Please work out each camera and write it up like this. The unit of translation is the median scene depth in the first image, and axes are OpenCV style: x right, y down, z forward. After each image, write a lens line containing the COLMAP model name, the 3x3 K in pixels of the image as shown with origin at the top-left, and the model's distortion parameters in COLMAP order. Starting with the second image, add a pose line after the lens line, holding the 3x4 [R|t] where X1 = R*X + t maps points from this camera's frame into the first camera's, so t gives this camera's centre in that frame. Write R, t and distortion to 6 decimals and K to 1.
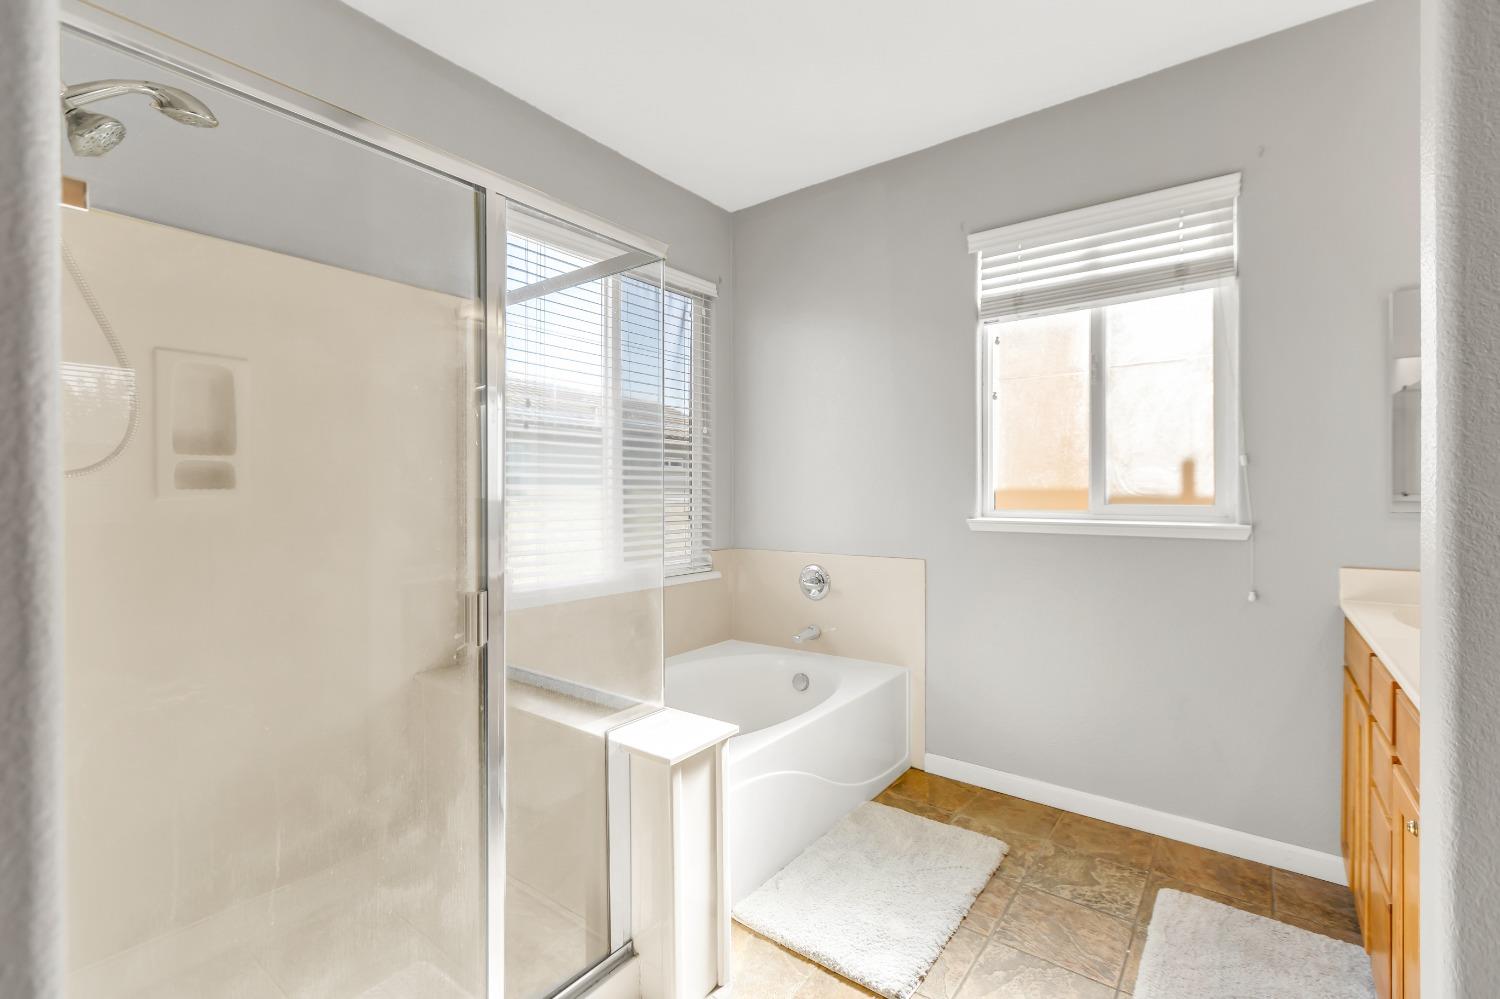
lens RADIAL K [[659.6, 0, 747.3], [0, 659.6, 494.9], [0, 0, 1]] dist [0.003793, -0.000413]
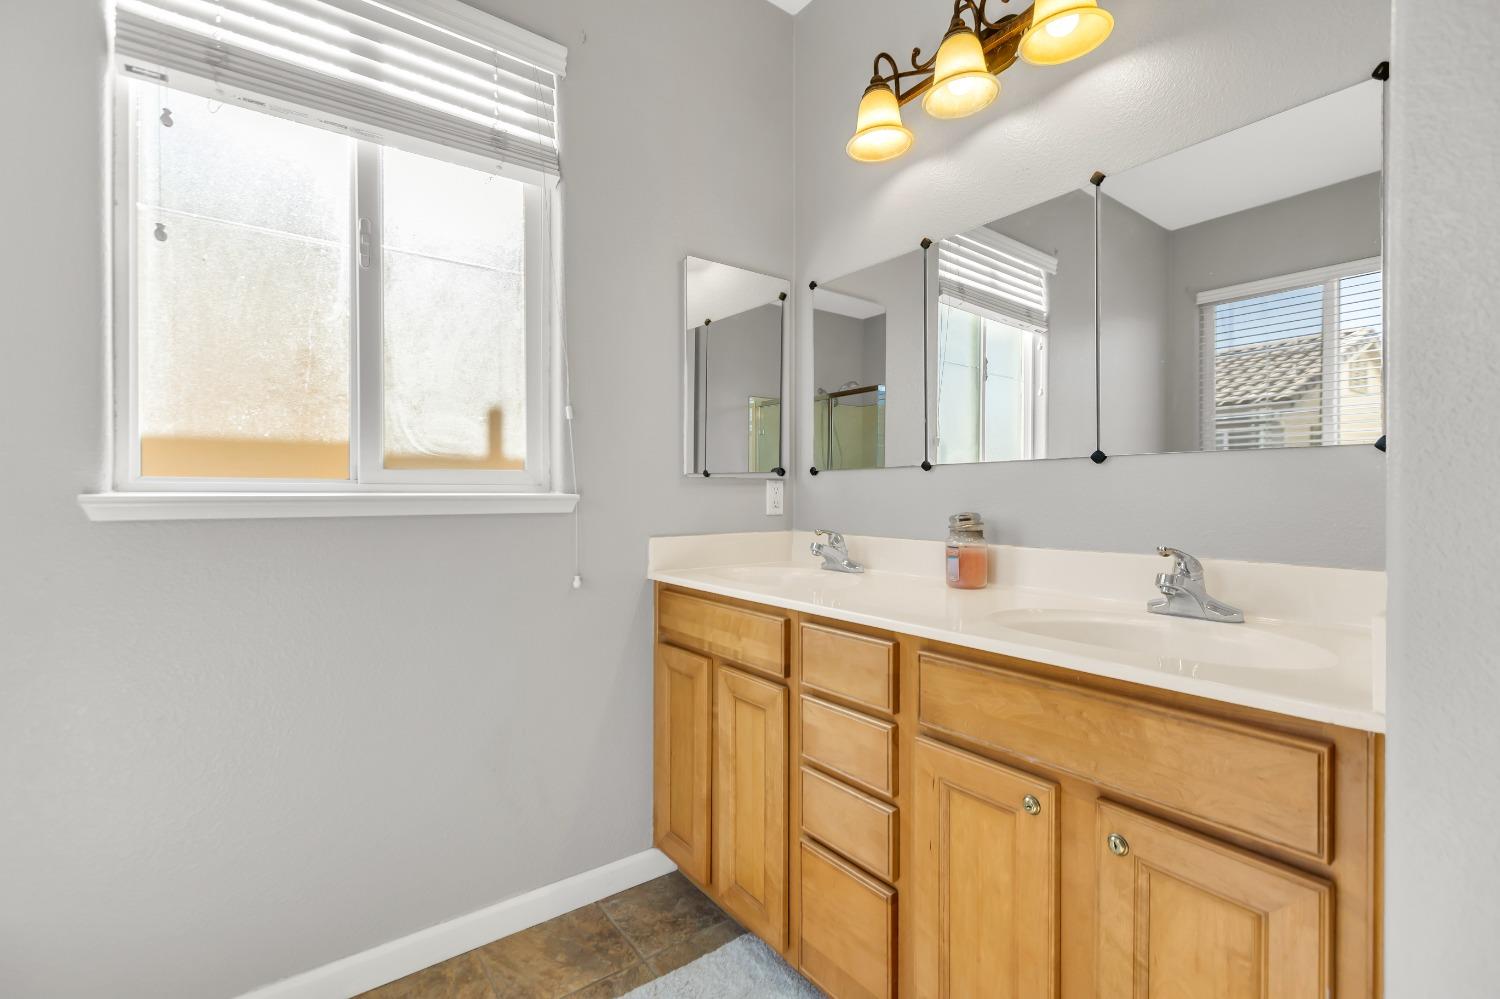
lens RADIAL K [[659.6, 0, 748.6], [0, 659.6, 496.4], [0, 0, 1]] dist [0.003793, -0.000413]
pose [[0.271550, -0.002452, 0.962421, 0.039662], [0.004901, 0.999987, 0.001165, 0.045915], [-0.962412, 0.004400, 0.271559, 0.538300]]
